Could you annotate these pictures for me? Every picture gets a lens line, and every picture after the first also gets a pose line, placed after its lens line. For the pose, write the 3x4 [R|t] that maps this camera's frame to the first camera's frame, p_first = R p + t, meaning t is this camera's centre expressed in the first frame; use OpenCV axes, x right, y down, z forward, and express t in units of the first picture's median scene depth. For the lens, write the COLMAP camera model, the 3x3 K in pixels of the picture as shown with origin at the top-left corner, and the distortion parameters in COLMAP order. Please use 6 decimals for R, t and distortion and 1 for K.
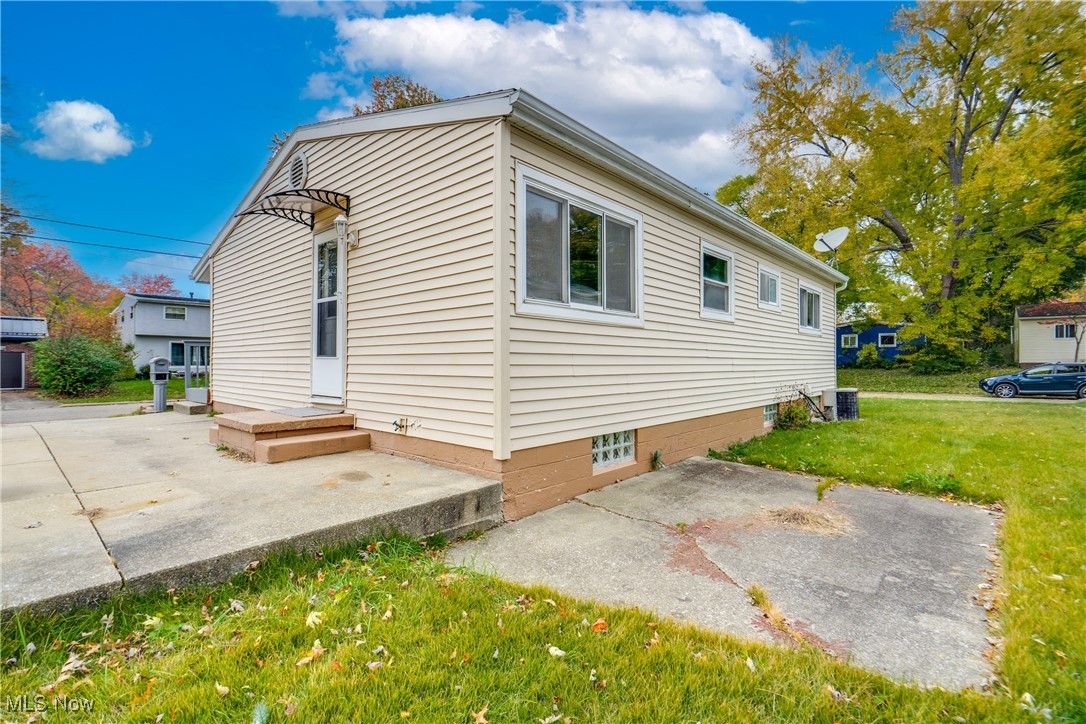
lens RADIAL K [[561.2, 0, 543.0], [0, 561.2, 362.0], [0, 0, 1]] dist [-0.001838, 0.000857]
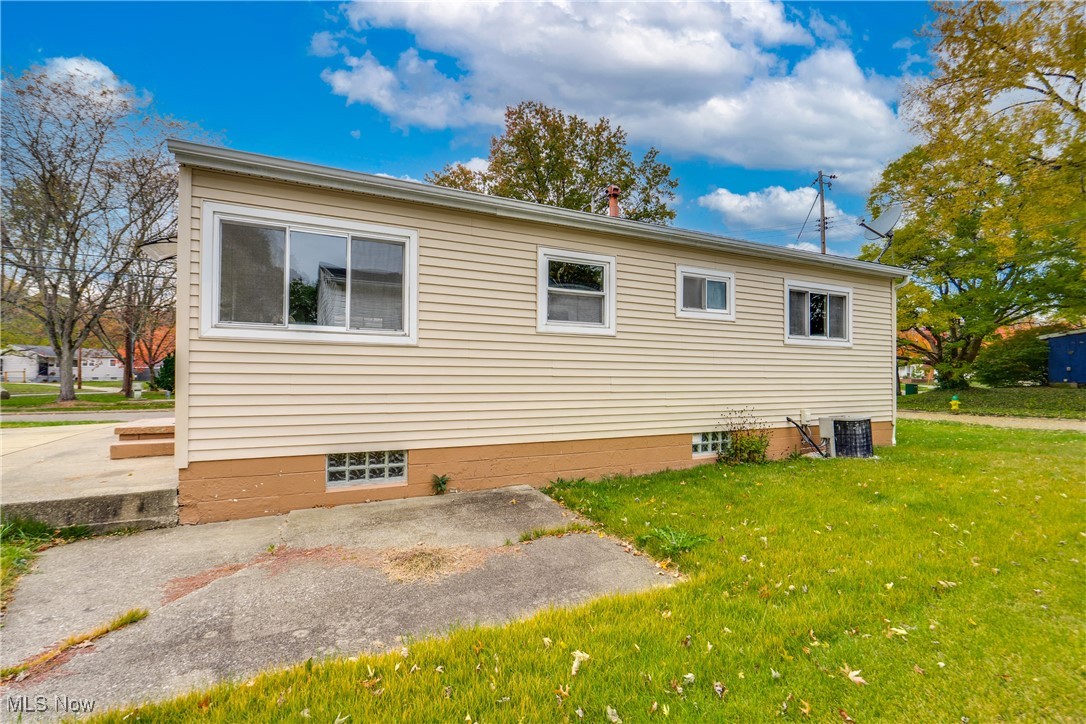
lens RADIAL K [[565.3, 0, 540.3], [0, 565.3, 371.4], [0, 0, 1]] dist [-0.003110, -0.000653]
pose [[0.914369, 0.004303, -0.404858, 0.984612], [-0.006254, 0.999974, -0.003497, -0.019419], [0.404833, 0.005730, 0.914373, 0.247440]]
